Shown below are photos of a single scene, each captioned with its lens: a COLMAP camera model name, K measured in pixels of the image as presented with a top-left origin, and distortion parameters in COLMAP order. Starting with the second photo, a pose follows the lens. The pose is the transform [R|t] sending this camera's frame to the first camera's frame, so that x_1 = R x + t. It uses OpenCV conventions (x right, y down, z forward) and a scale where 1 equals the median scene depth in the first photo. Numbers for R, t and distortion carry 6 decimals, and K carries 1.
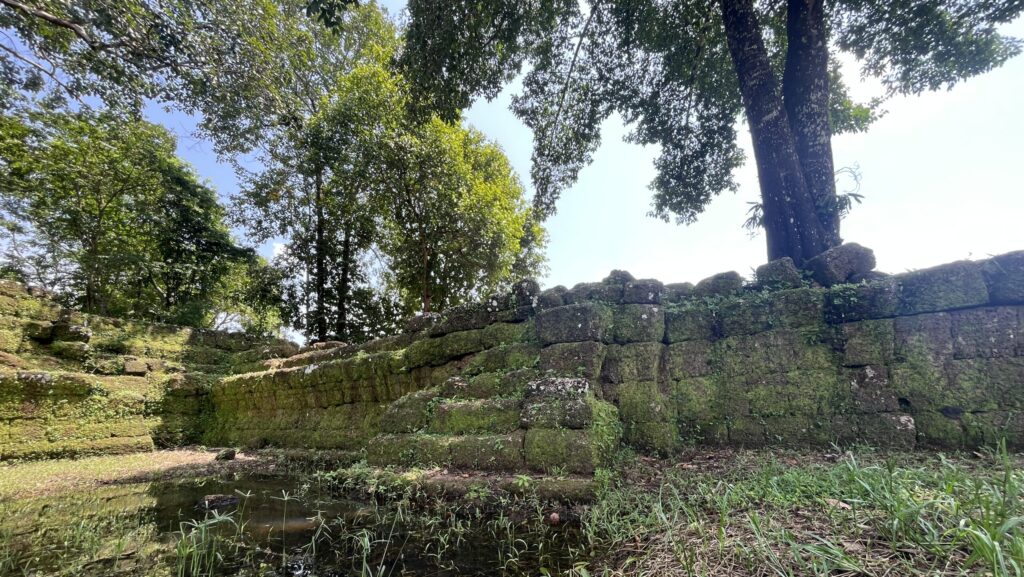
lens RADIAL K [[378.4, 0, 511.4], [0, 378.4, 288.8], [0, 0, 1]] dist [-0.002509, -0.000195]
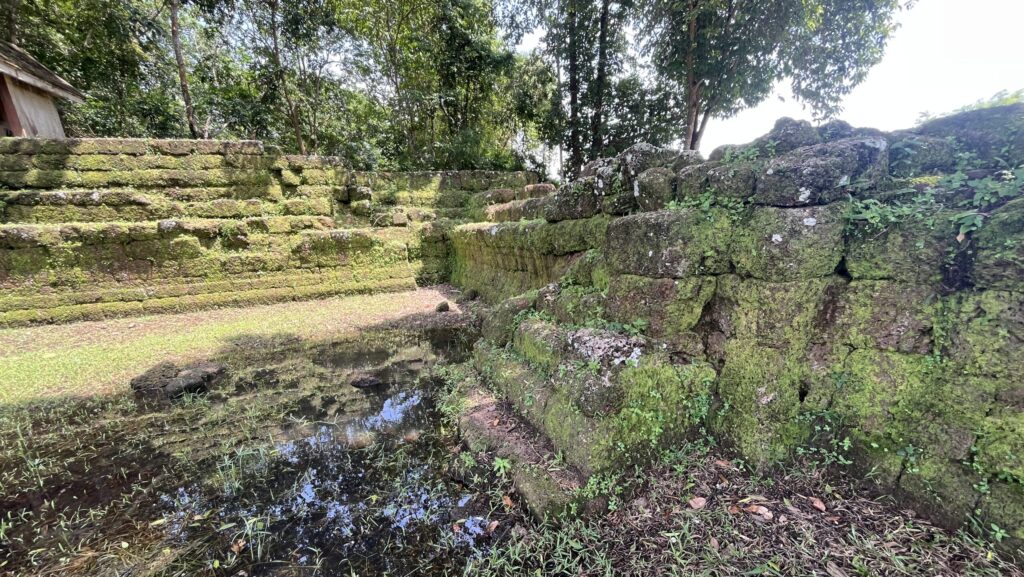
lens RADIAL K [[445.3, 0, 511.8], [0, 445.3, 288.7], [0, 0, 1]] dist [-0.002924, 0.000001]
pose [[0.793645, 0.082512, -0.602759, 0.210291], [0.196252, 0.903074, 0.382024, -0.082901], [0.575858, -0.421484, 0.700528, 0.154119]]
